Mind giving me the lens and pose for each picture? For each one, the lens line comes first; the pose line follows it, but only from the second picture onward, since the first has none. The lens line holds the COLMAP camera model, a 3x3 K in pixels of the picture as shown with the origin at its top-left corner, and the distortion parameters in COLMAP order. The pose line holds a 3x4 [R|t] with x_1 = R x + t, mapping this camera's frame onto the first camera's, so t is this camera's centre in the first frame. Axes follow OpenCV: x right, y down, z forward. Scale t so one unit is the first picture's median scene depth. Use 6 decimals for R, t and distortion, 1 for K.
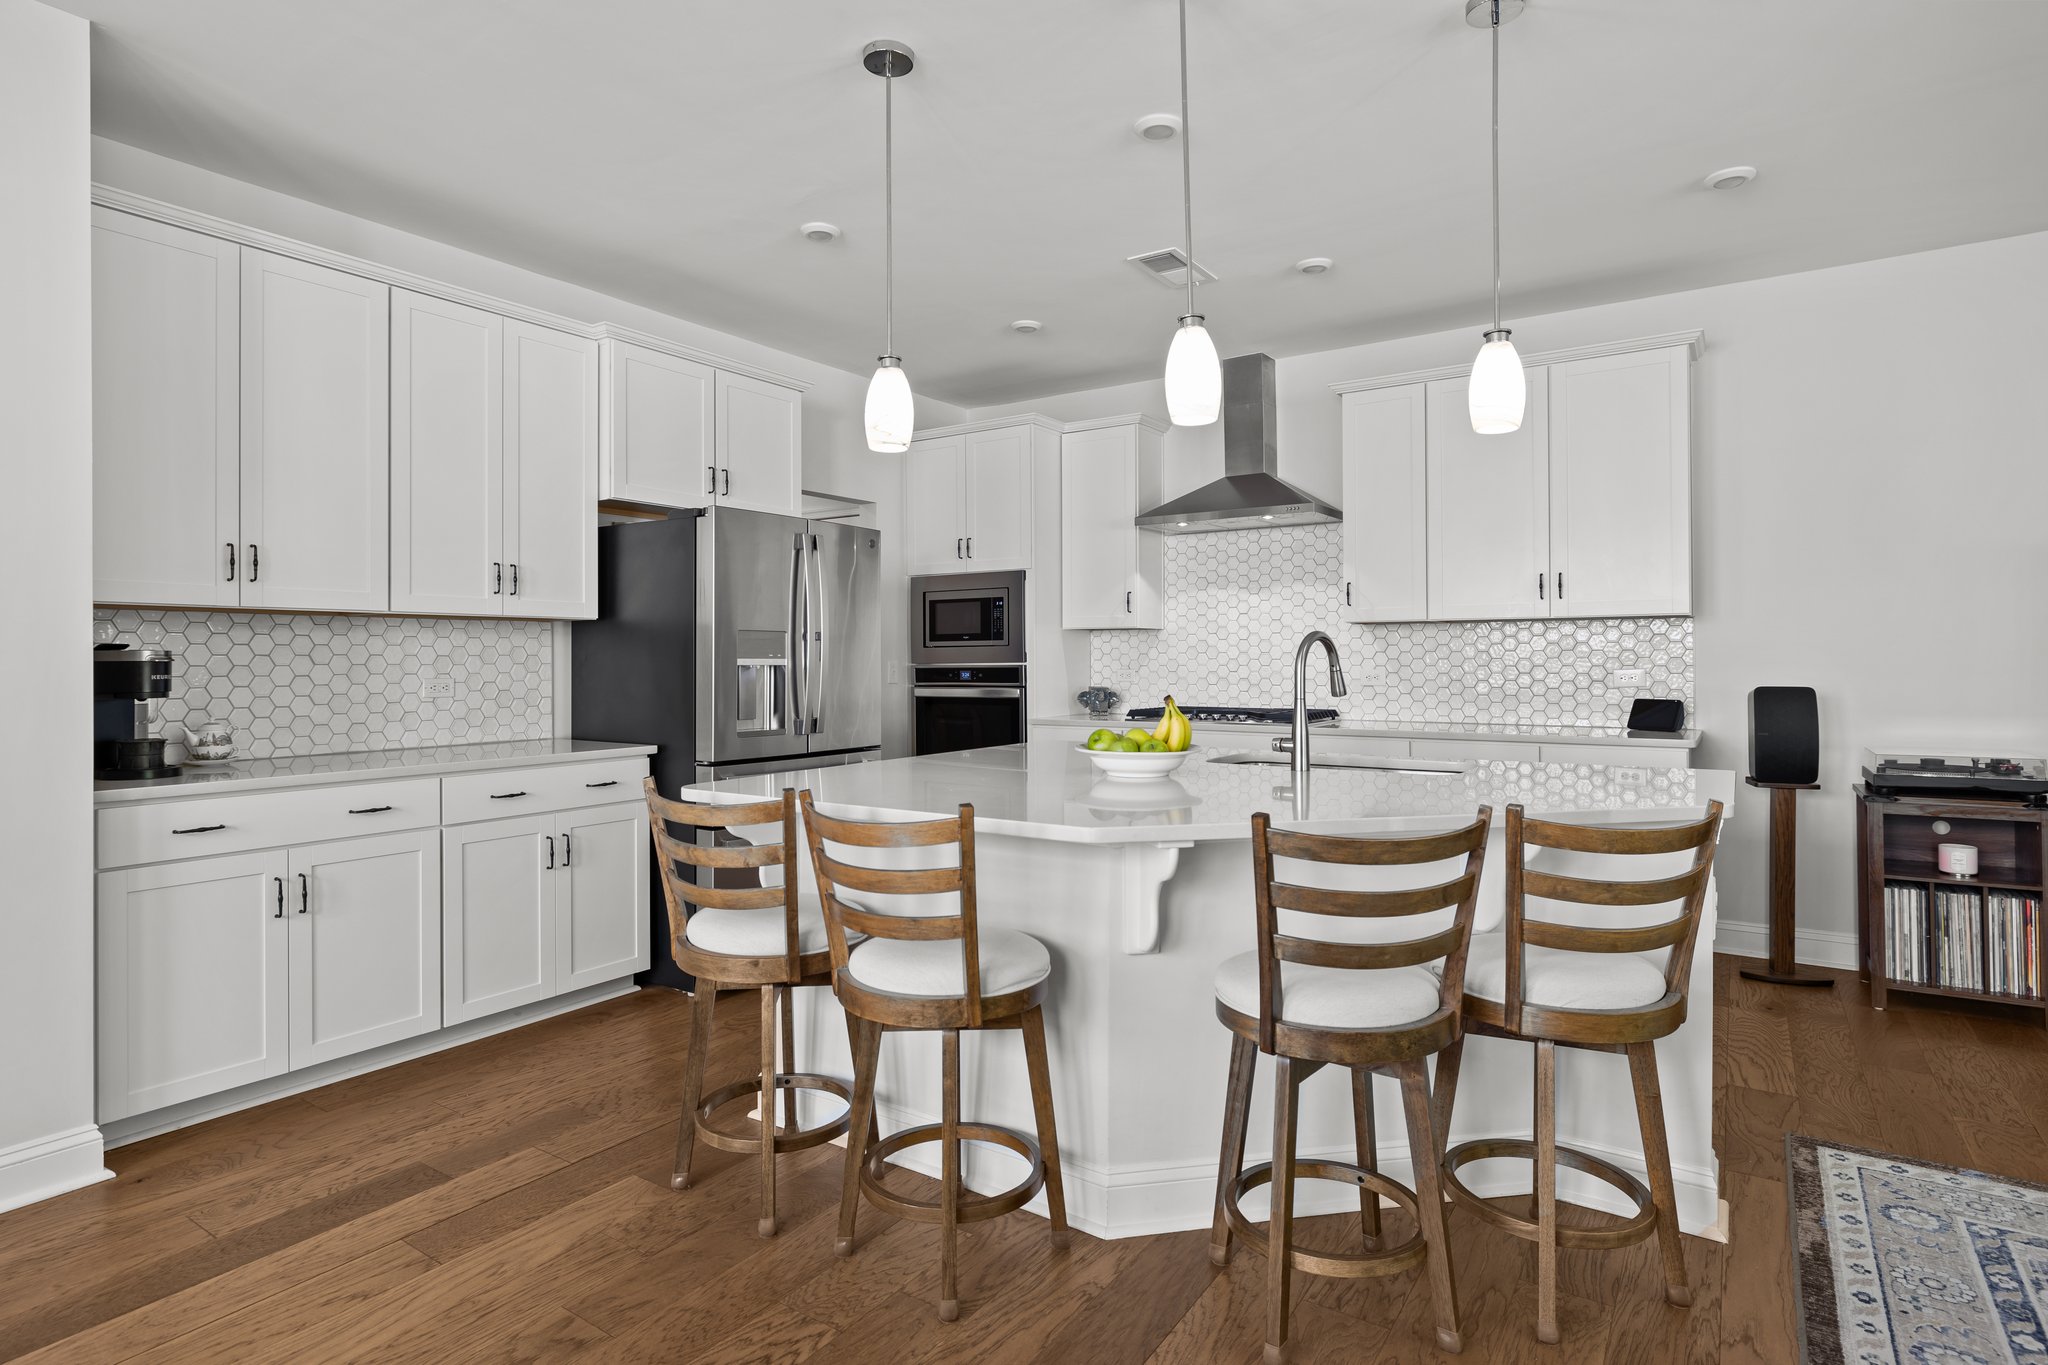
lens RADIAL K [[1064.8, 0, 1022.6], [0, 1064.8, 652.7], [0, 0, 1]] dist [-0.000843, -0.000120]
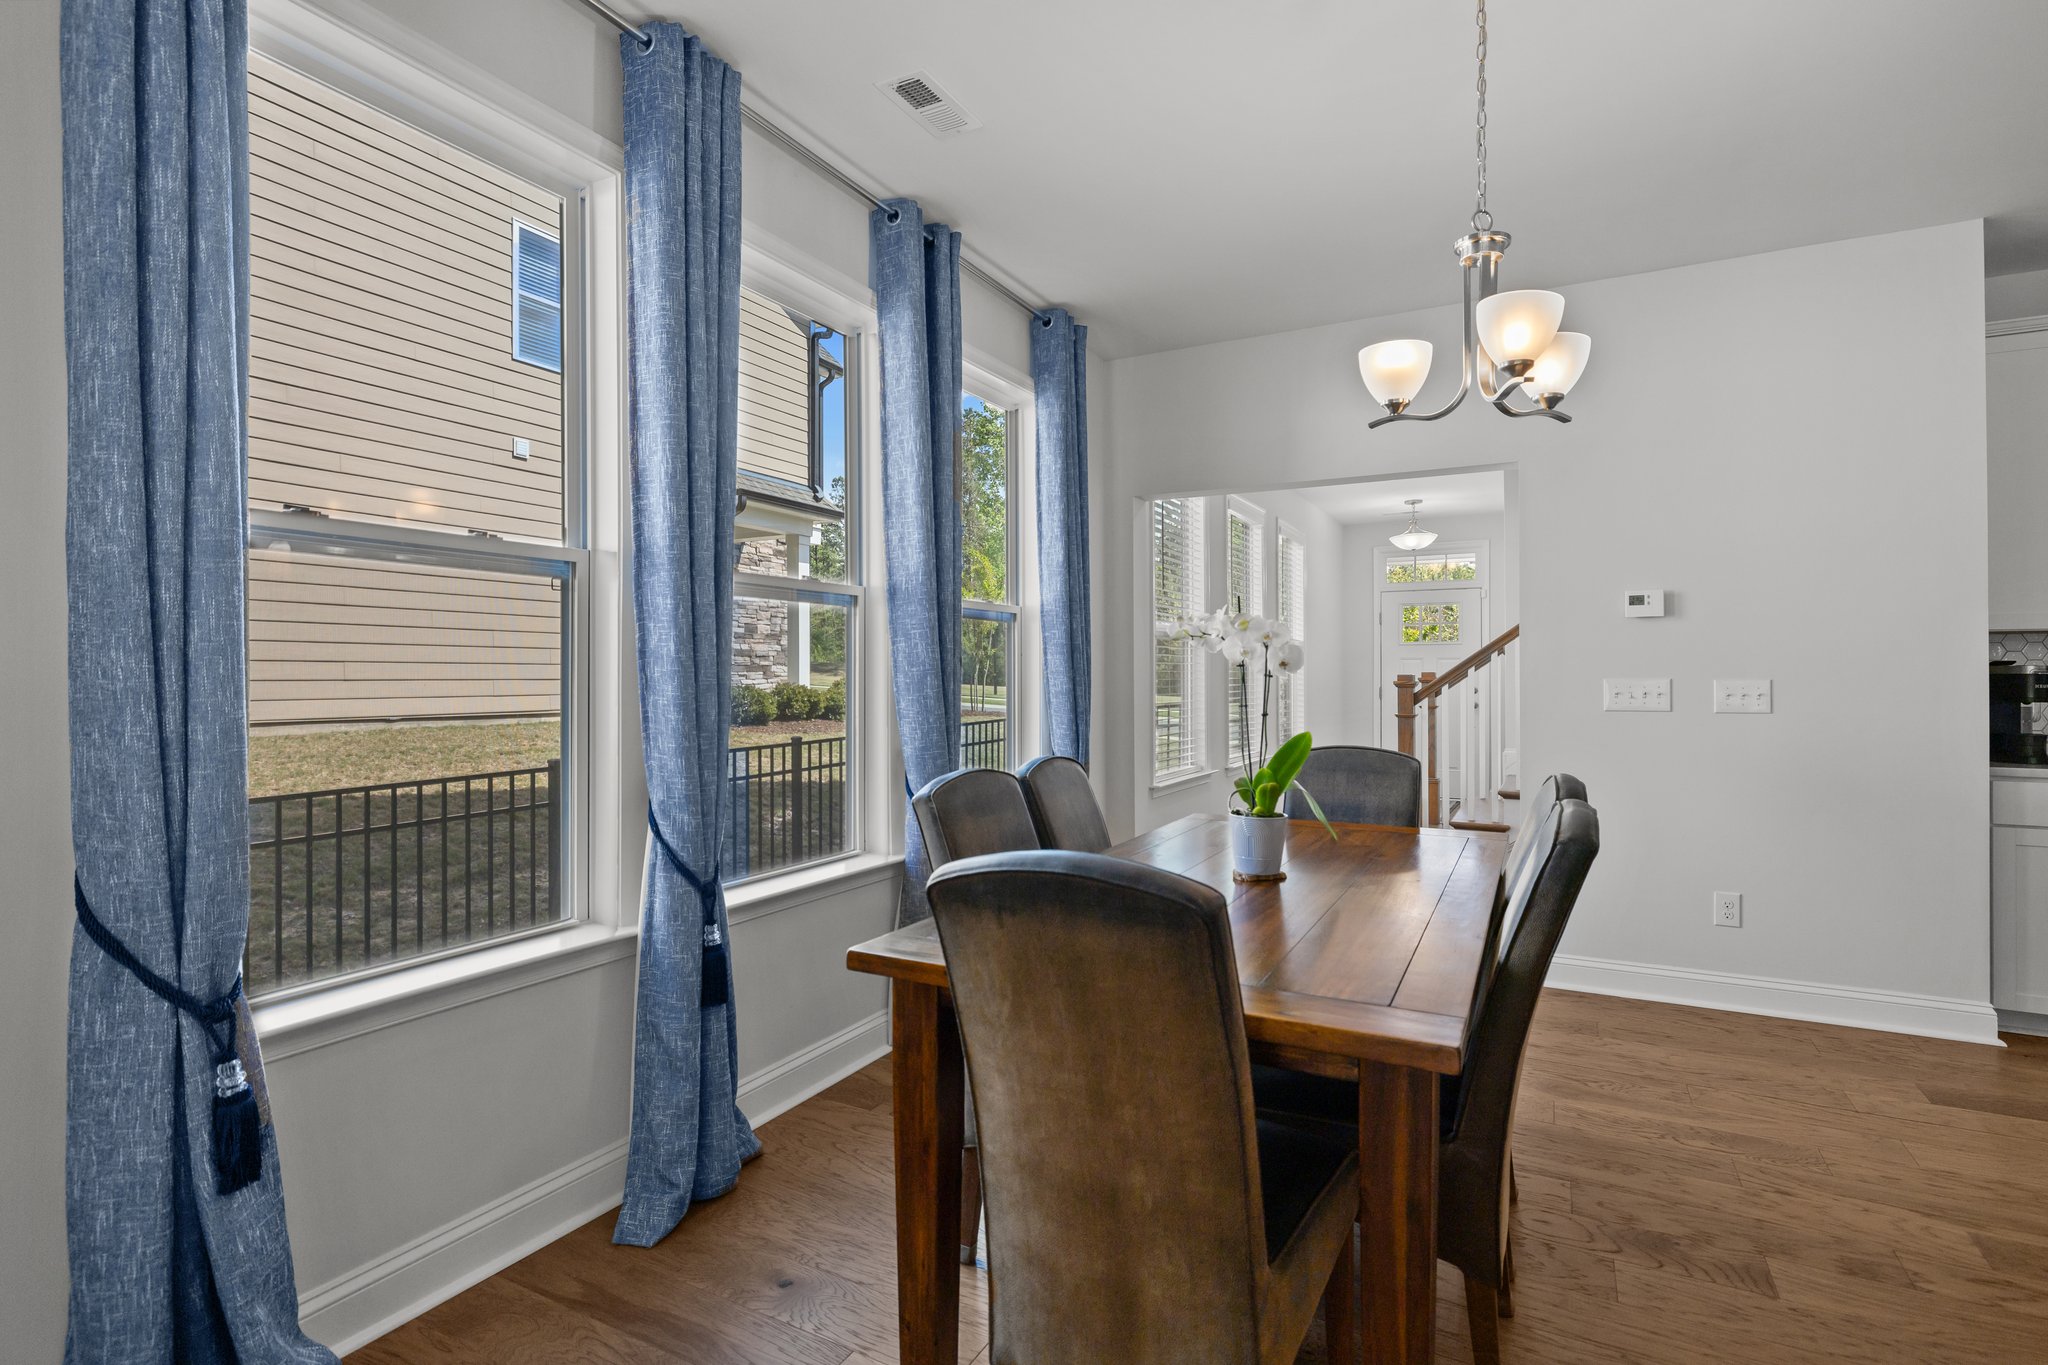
lens RADIAL K [[1004.1, 0, 1024.0], [0, 1004.1, 682.5], [0, 0, 1]] dist [-0.000454, -0.000122]
pose [[0.097042, 0.004893, -0.995268, 0.287308], [0.007304, 0.999957, 0.005628, 0.003271], [0.995253, -0.007815, 0.097002, -0.355432]]
